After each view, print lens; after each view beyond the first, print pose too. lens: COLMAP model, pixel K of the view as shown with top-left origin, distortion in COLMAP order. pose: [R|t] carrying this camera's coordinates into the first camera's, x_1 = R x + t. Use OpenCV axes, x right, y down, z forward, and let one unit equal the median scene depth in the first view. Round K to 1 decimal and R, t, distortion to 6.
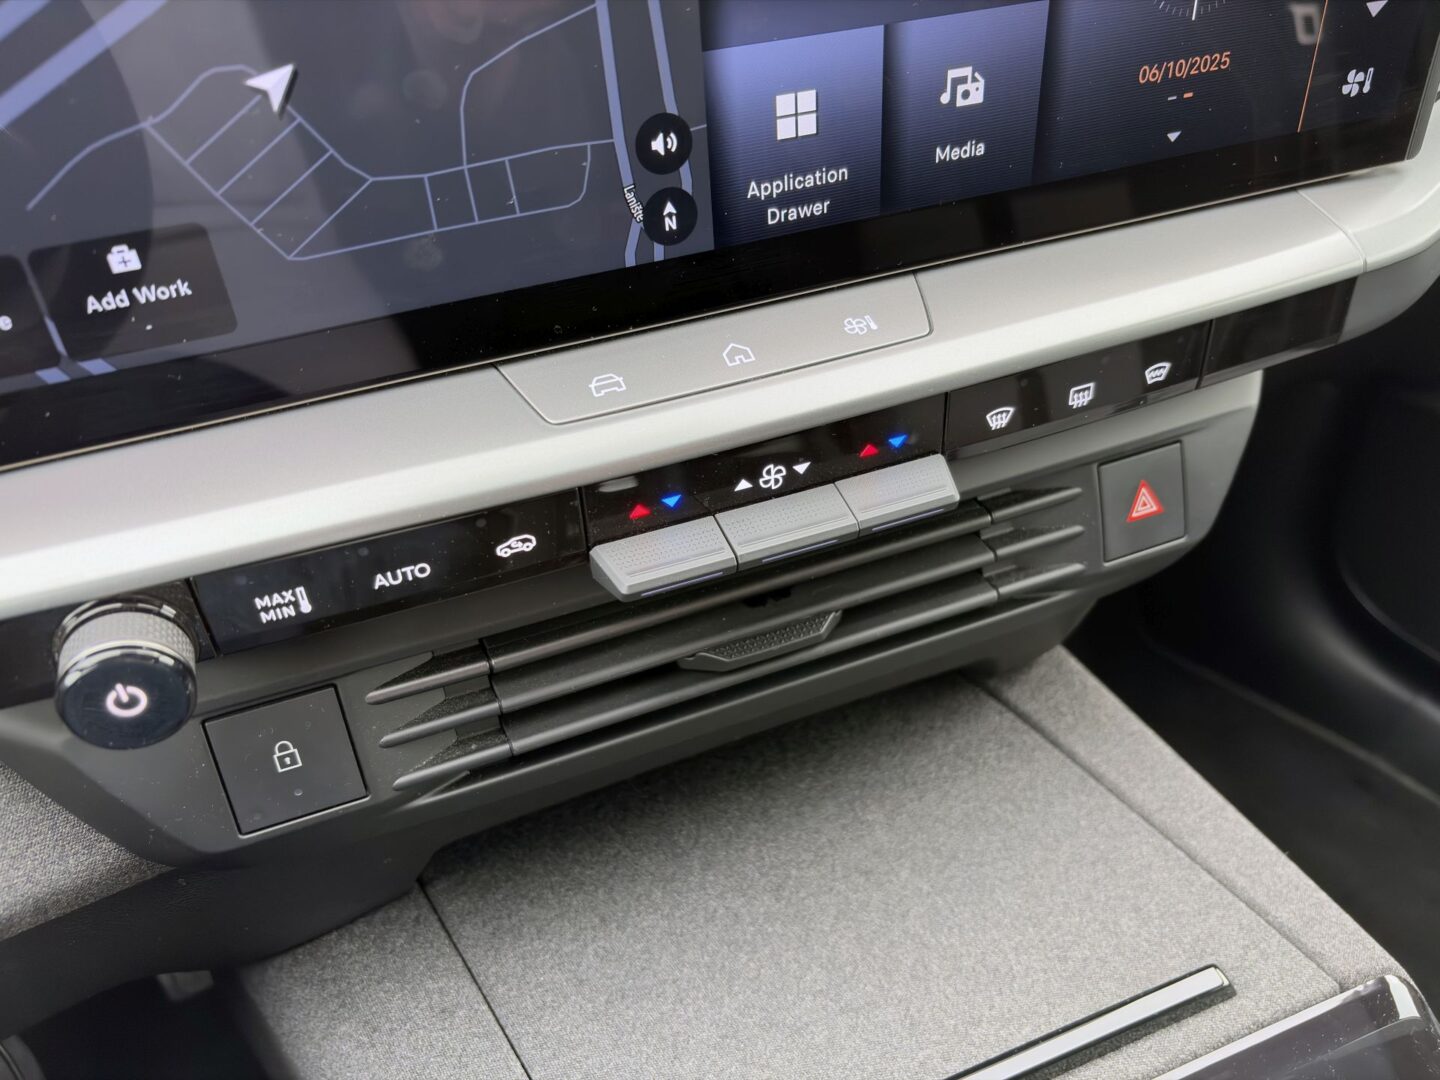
lens RADIAL K [[1137.1, 0, 719.9], [0, 1137.1, 543.6], [0, 0, 1]] dist [-0.000914, -0.017804]
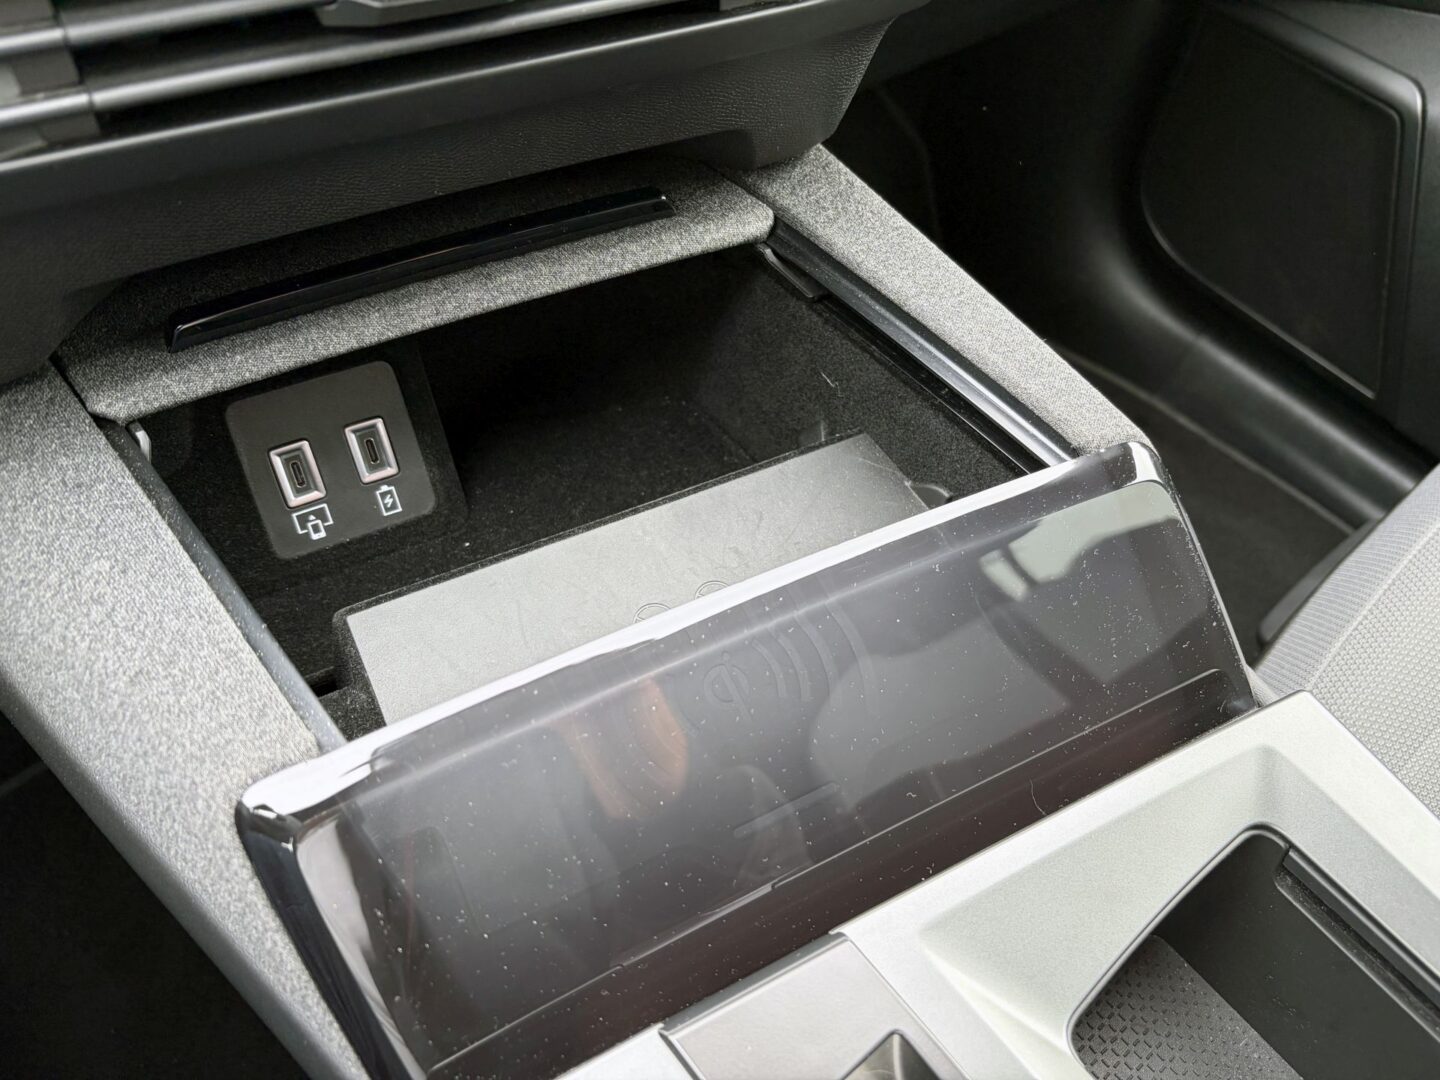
lens RADIAL K [[1137.1, 0, 726.9], [0, 1137.1, 550.8], [0, 0, 1]] dist [-0.000914, -0.017804]
pose [[0.989462, -0.020833, 0.143290, 0.117373], [-0.012930, 0.972929, 0.230742, 0.266841], [-0.144218, -0.230163, 0.962406, 0.106883]]
